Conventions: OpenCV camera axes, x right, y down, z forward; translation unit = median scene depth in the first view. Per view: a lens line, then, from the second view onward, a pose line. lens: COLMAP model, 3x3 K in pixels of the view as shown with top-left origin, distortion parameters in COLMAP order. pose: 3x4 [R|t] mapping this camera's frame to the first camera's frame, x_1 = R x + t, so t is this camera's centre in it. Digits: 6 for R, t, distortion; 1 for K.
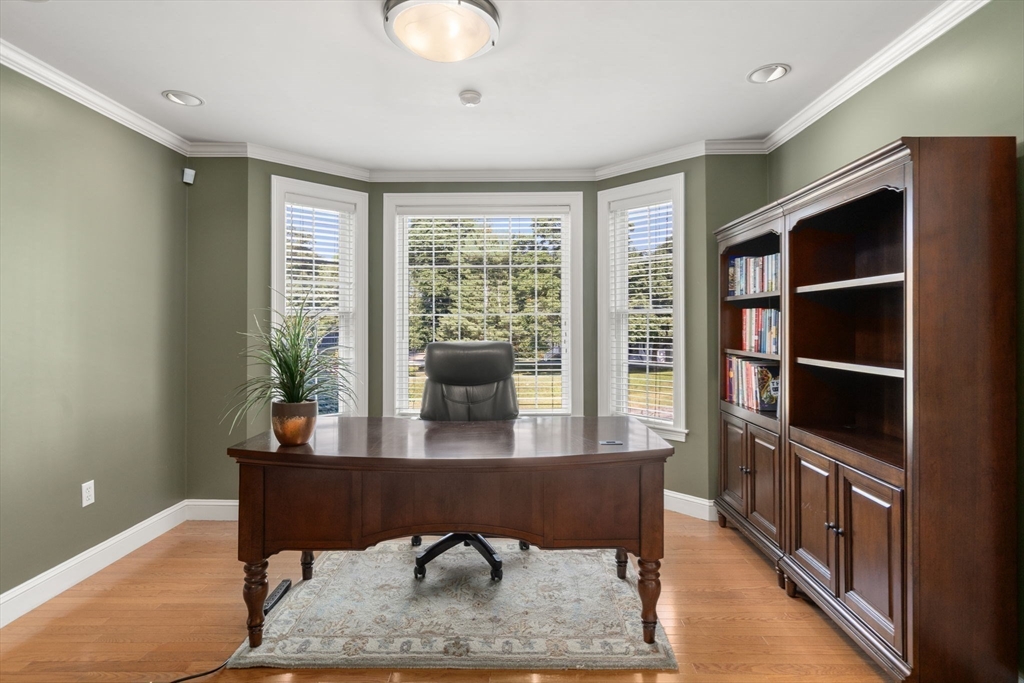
lens RADIAL K [[527.1, 0, 523.5], [0, 527.1, 324.1], [0, 0, 1]] dist [0.000395, 0.000817]
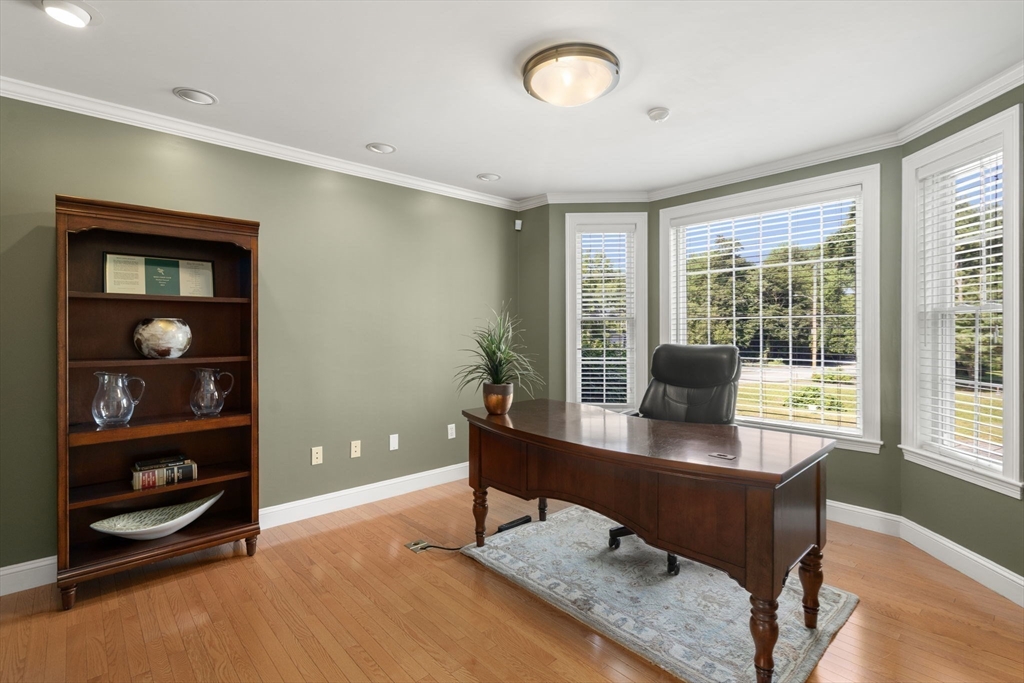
lens RADIAL K [[489.6, 0, 512.2], [0, 489.6, 335.3], [0, 0, 1]] dist [-0.000557, 0.000949]
pose [[0.671667, 0.008565, -0.740804, 0.503934], [0.003127, 0.999891, 0.014396, -0.000883], [0.740847, -0.011986, 0.671567, 0.136530]]
